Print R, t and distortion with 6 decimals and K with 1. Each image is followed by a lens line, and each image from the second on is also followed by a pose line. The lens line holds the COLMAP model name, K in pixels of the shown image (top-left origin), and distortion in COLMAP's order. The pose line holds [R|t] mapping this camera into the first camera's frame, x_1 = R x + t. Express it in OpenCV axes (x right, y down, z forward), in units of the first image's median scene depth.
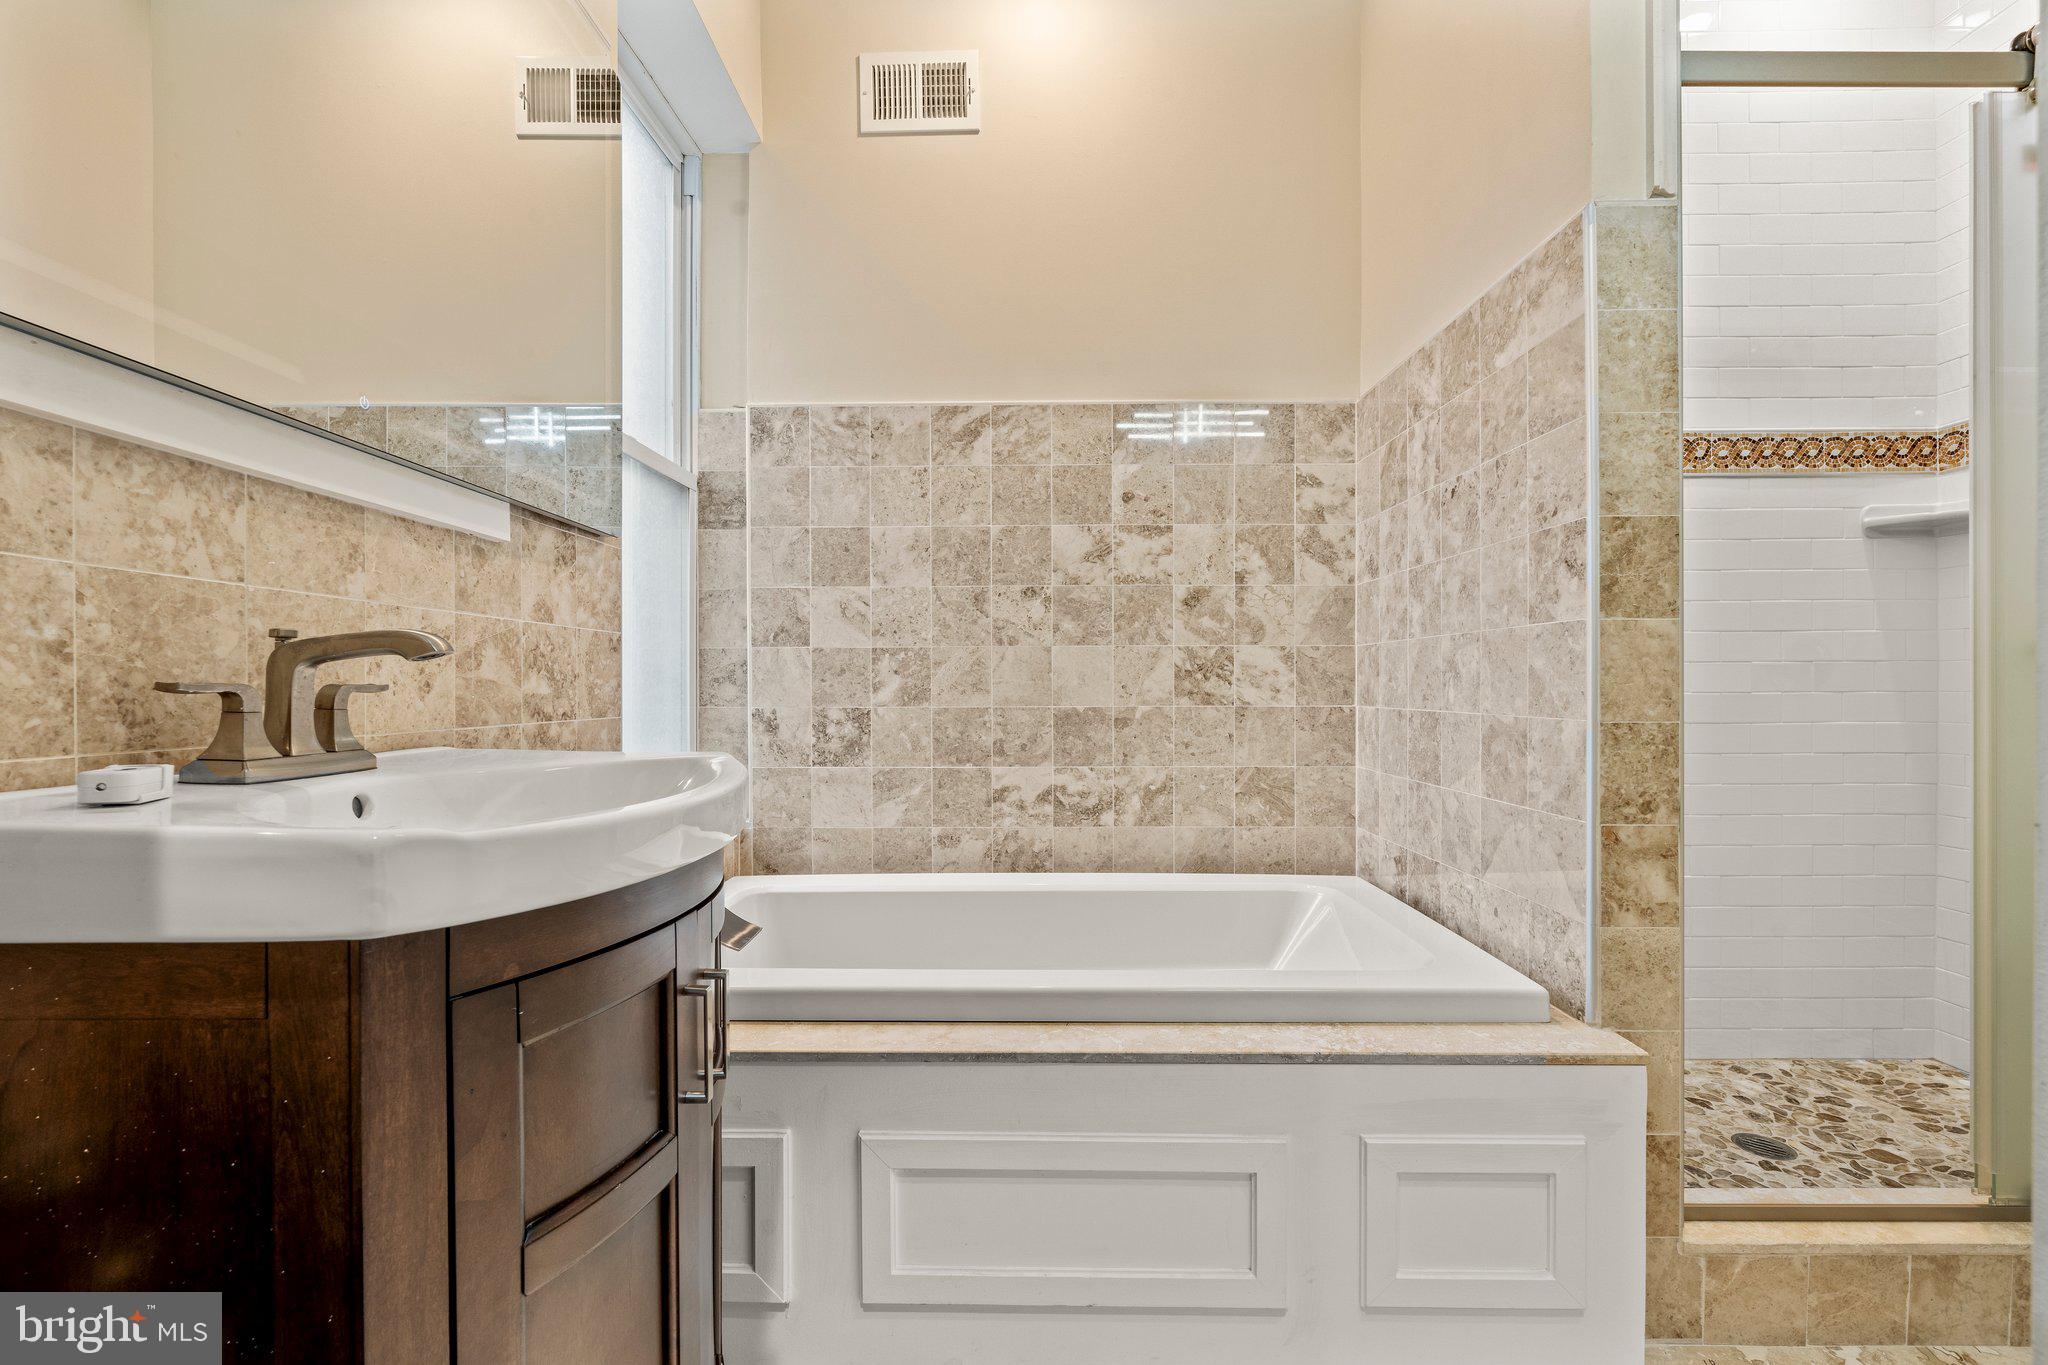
lens RADIAL K [[898.1, 0, 1018.1], [0, 898.1, 686.7], [0, 0, 1]] dist [-0.005230, 0.000204]
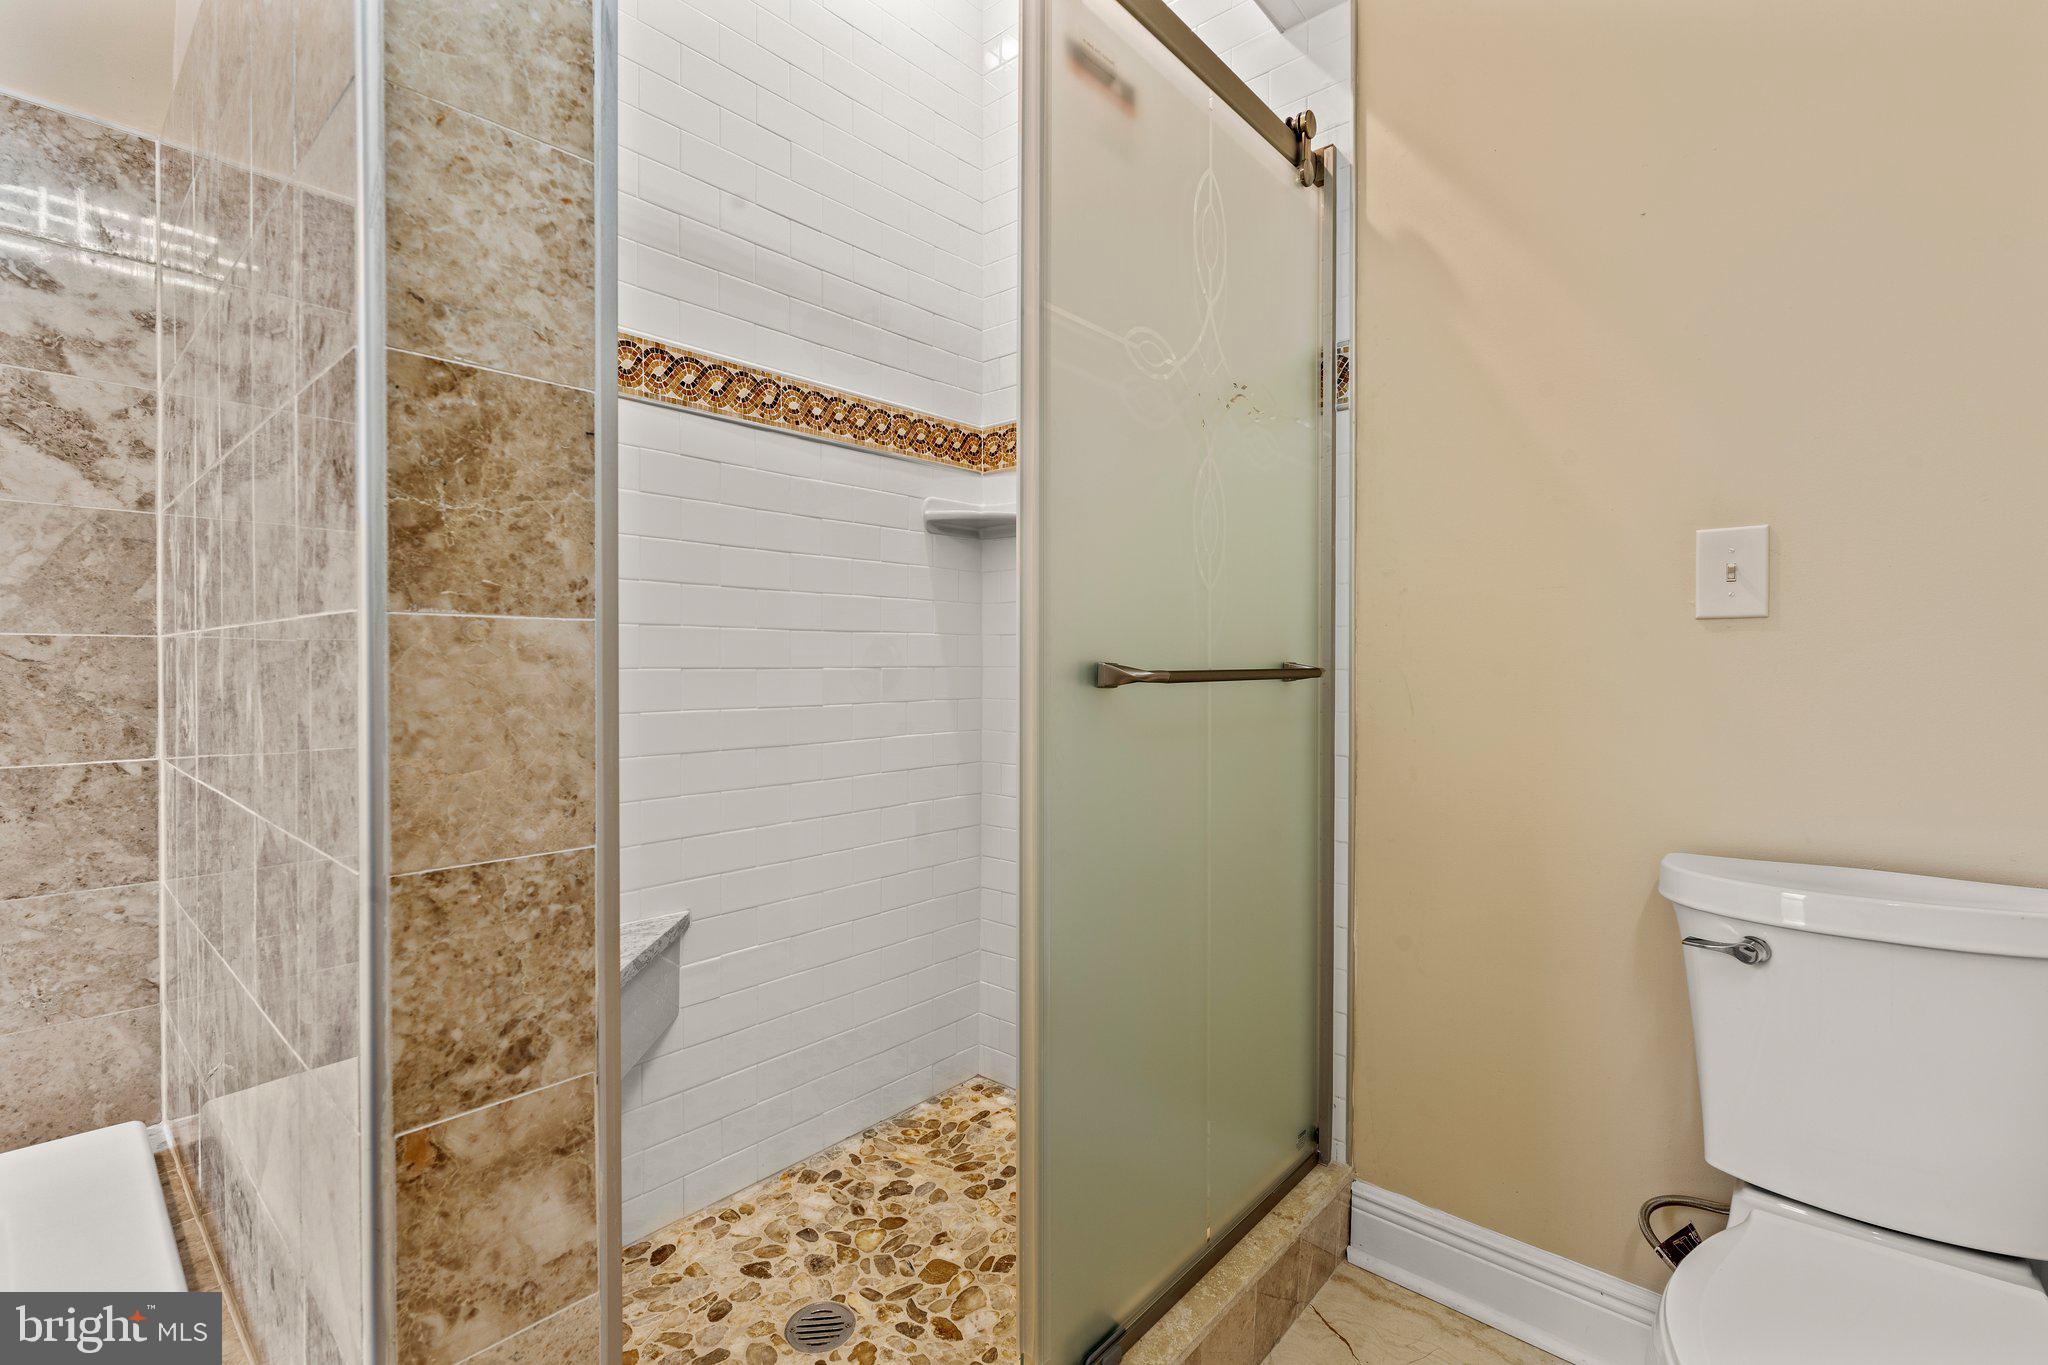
lens RADIAL K [[898.1, 0, 1018.1], [0, 898.1, 686.7], [0, 0, 1]] dist [-0.005230, 0.000204]
pose [[0.663387, -0.017072, 0.748082, 0.386614], [-0.003017, 0.999671, 0.025489, -0.038747], [-0.748270, -0.019166, 0.663117, 0.383825]]
